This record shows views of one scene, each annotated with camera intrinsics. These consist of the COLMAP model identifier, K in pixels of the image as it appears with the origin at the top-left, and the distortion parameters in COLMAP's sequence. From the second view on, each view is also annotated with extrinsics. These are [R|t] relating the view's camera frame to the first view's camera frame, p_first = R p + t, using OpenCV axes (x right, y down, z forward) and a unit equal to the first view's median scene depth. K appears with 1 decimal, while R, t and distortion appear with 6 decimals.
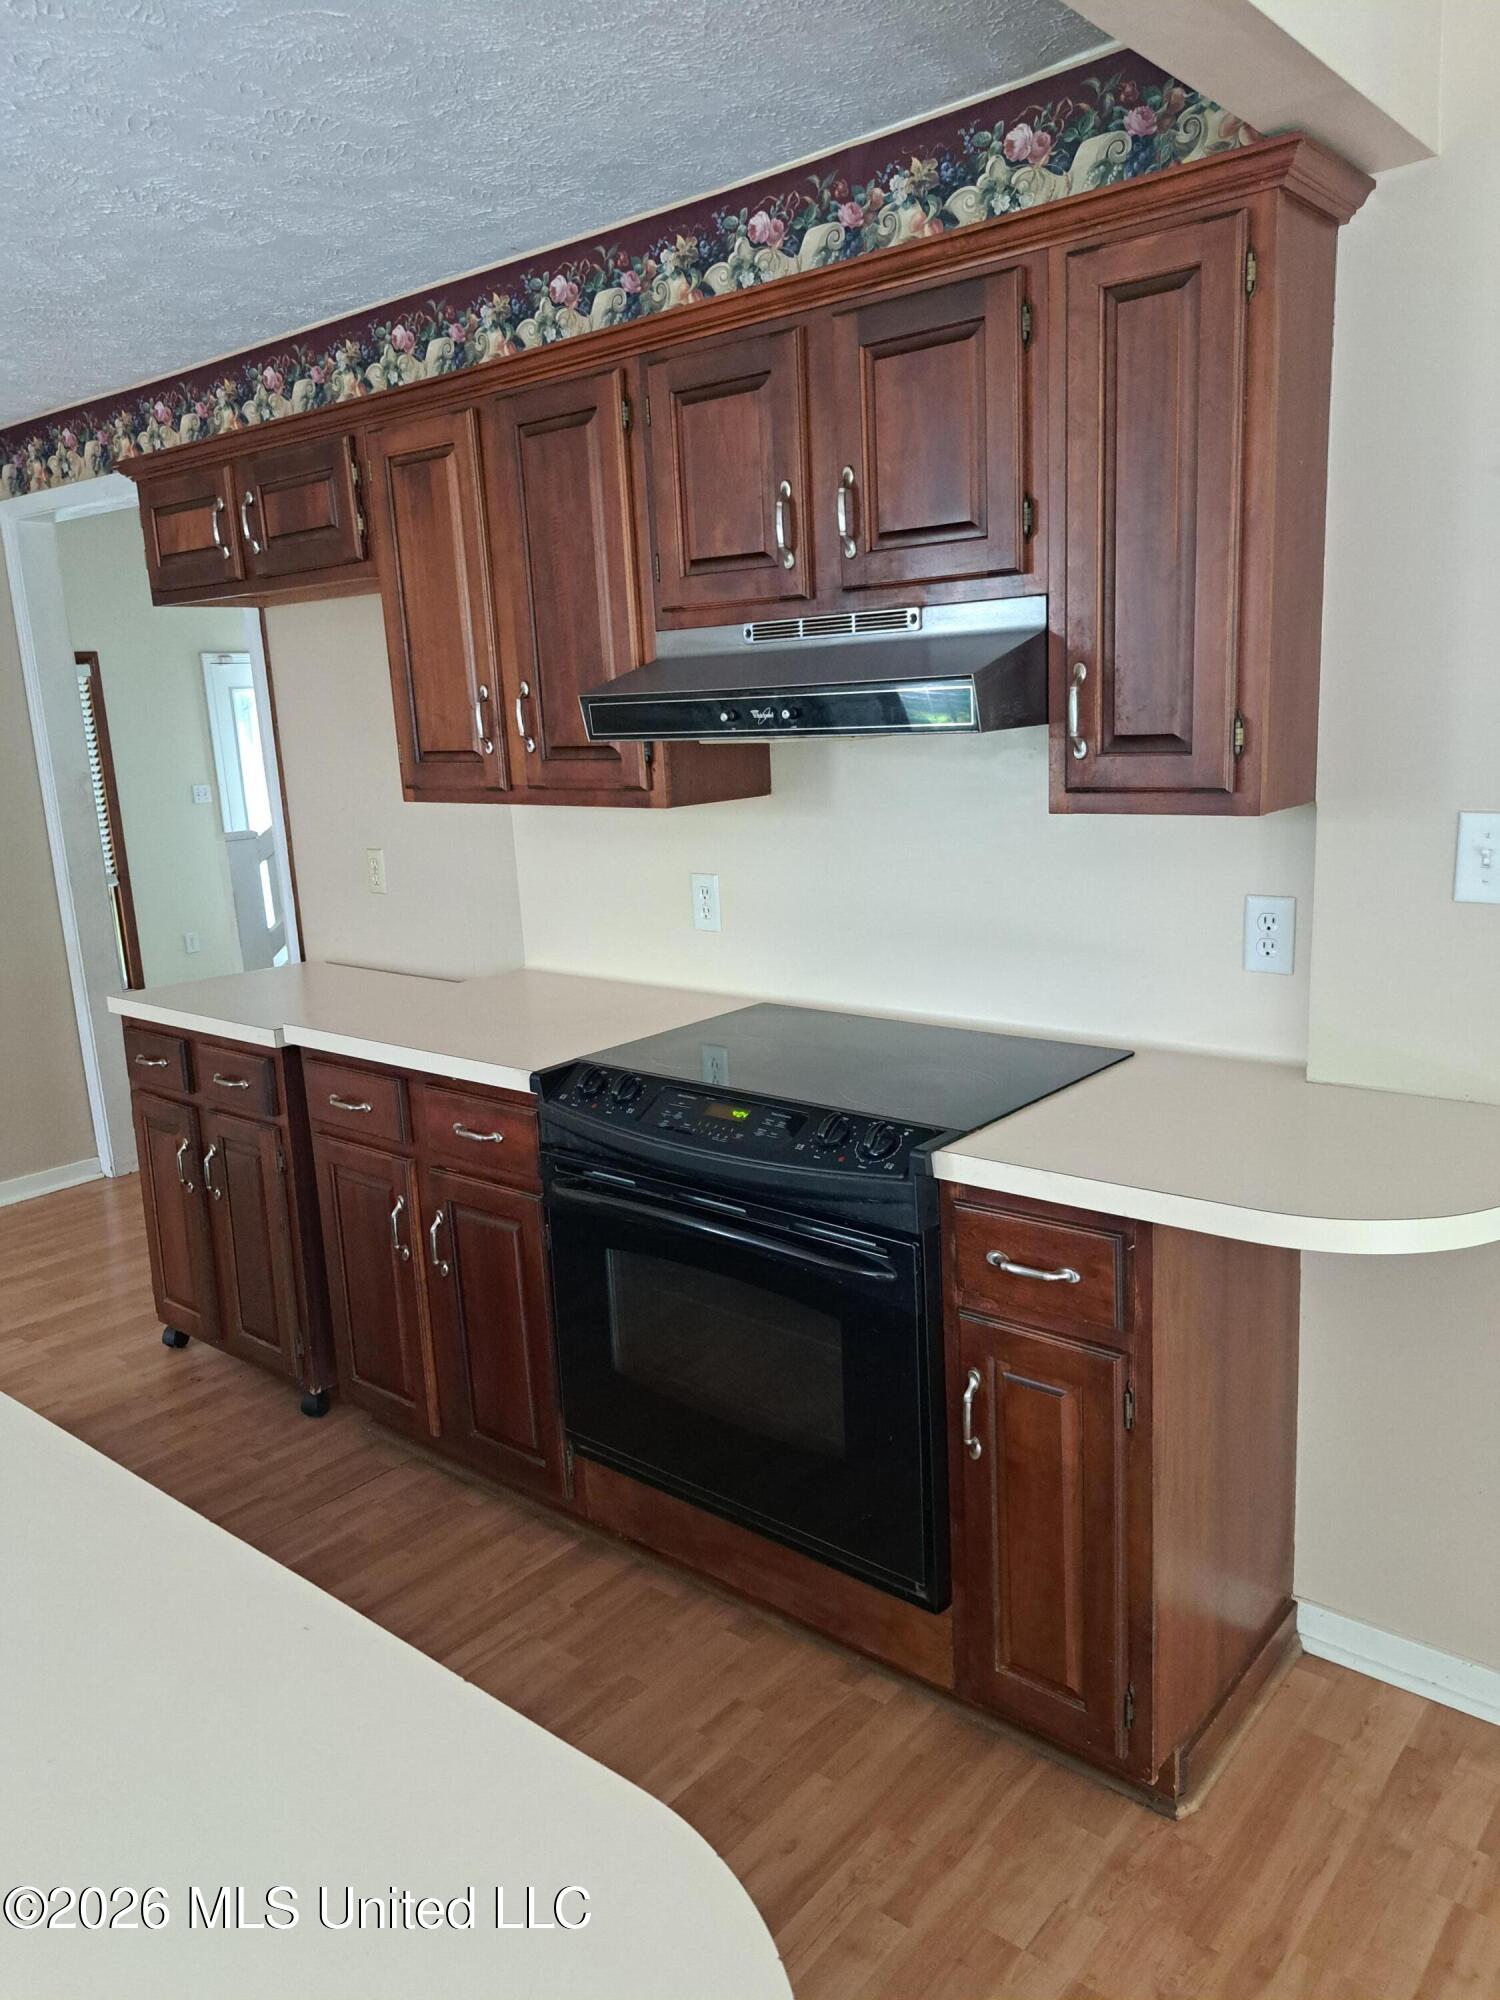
lens RADIAL K [[1448.7, 0, 751.9], [0, 1448.7, 1000.6], [0, 0, 1]] dist [0.012618, 0.002683]
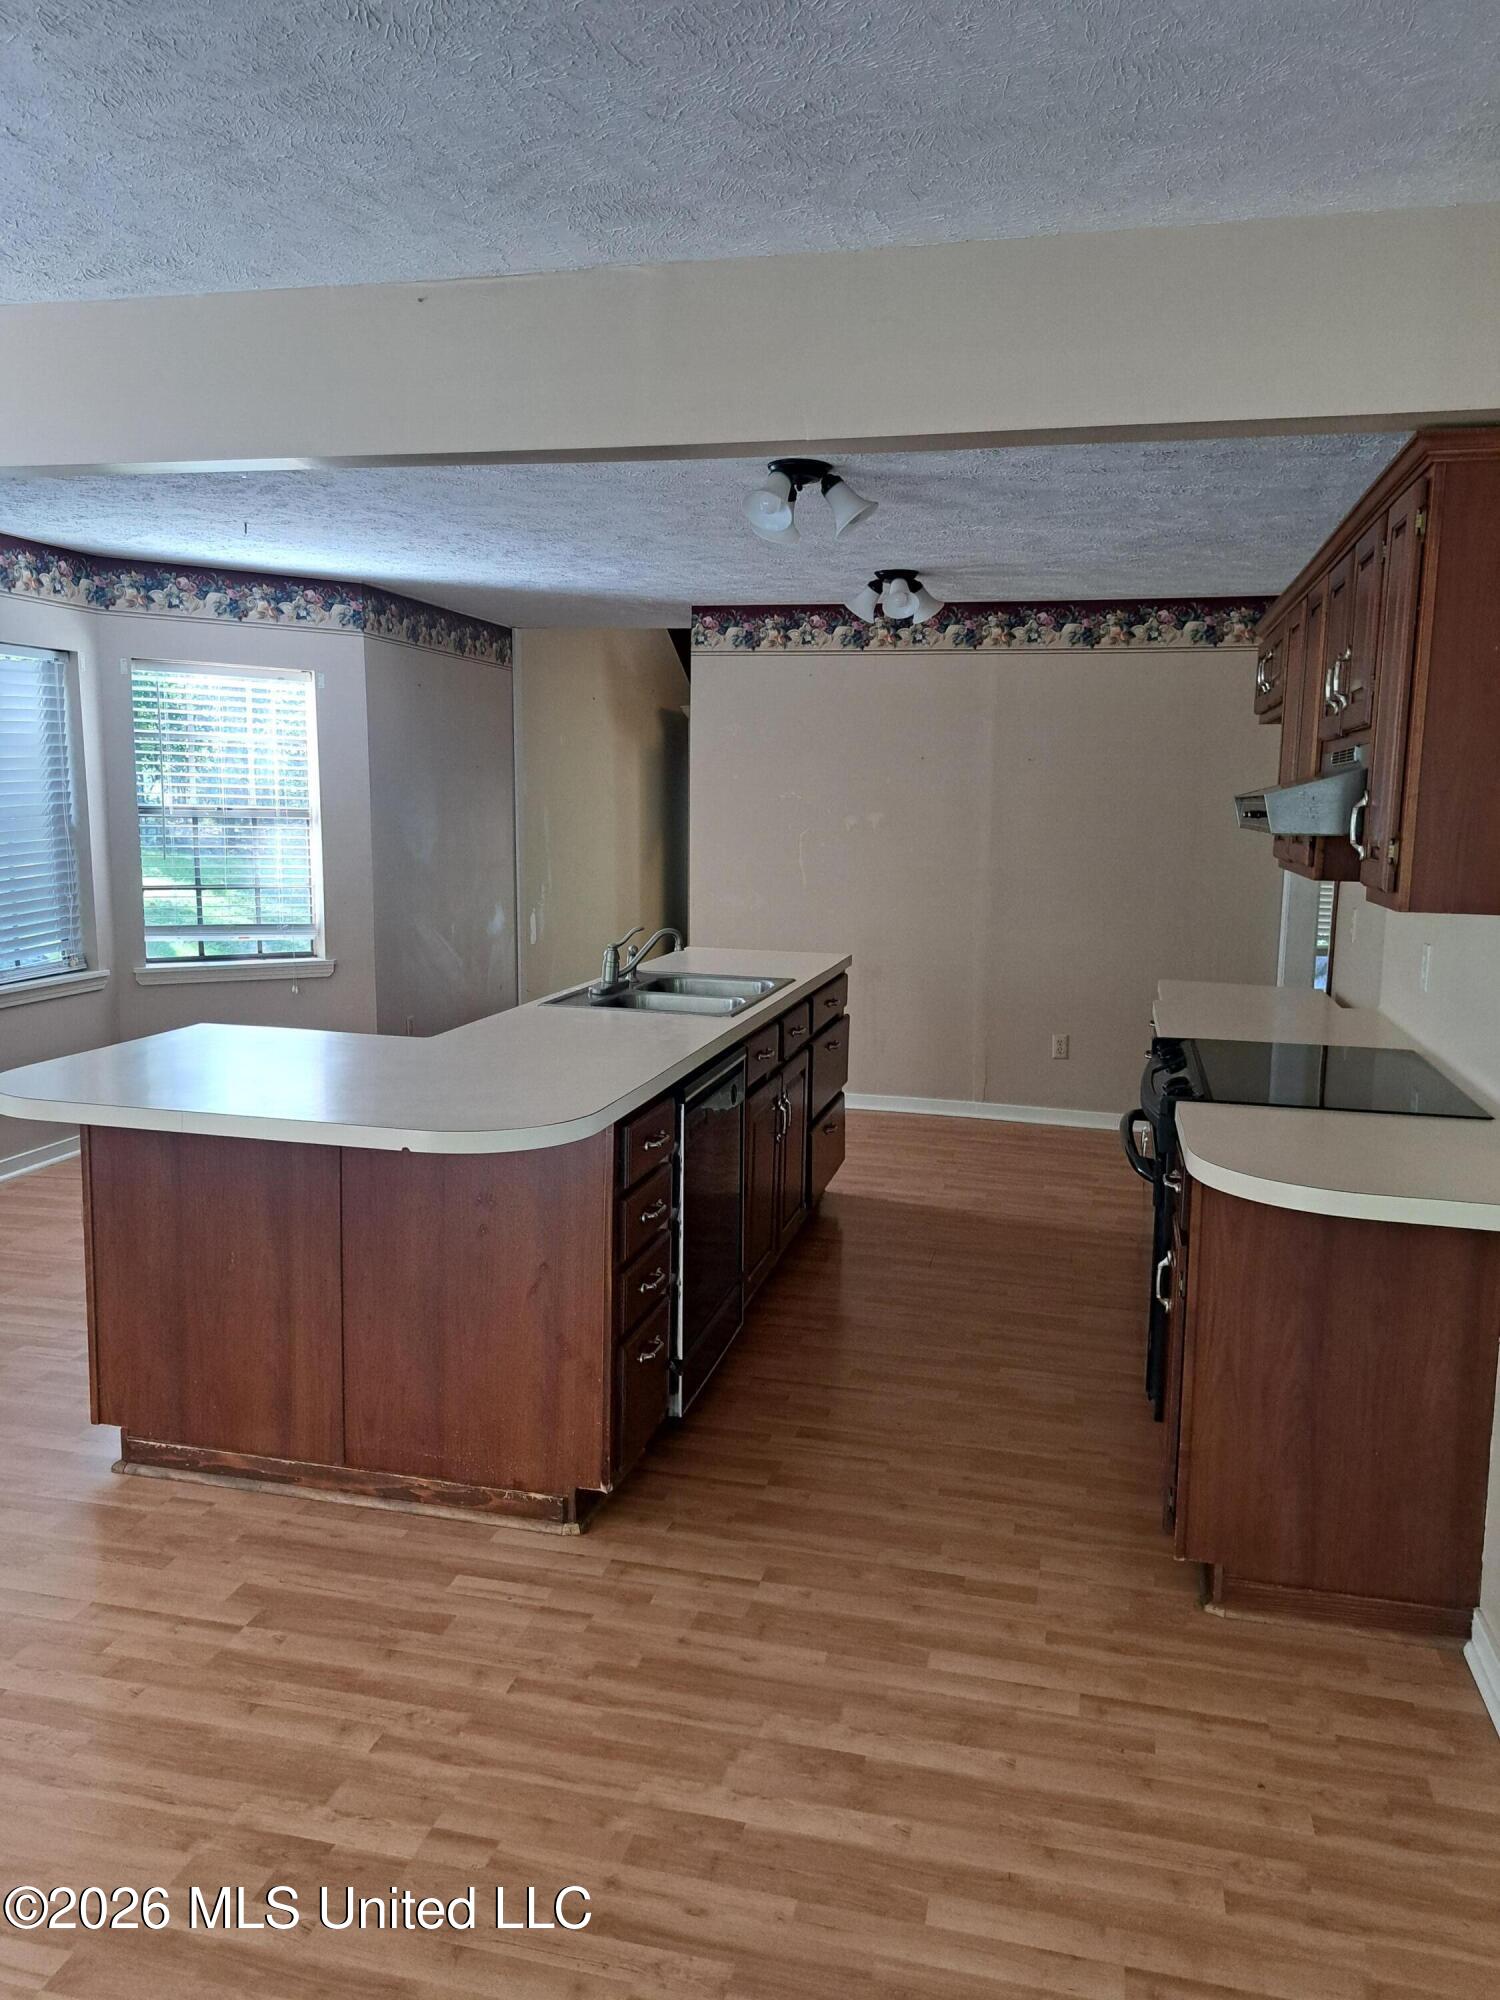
lens RADIAL K [[1448.7, 0, 751.8], [0, 1448.7, 999.9], [0, 0, 1]] dist [0.012618, 0.002683]
pose [[0.451654, 0.185522, -0.872692, 1.166274], [-0.228338, 0.969601, 0.087949, -0.028106], [0.862479, 0.159546, 0.480286, -0.132229]]
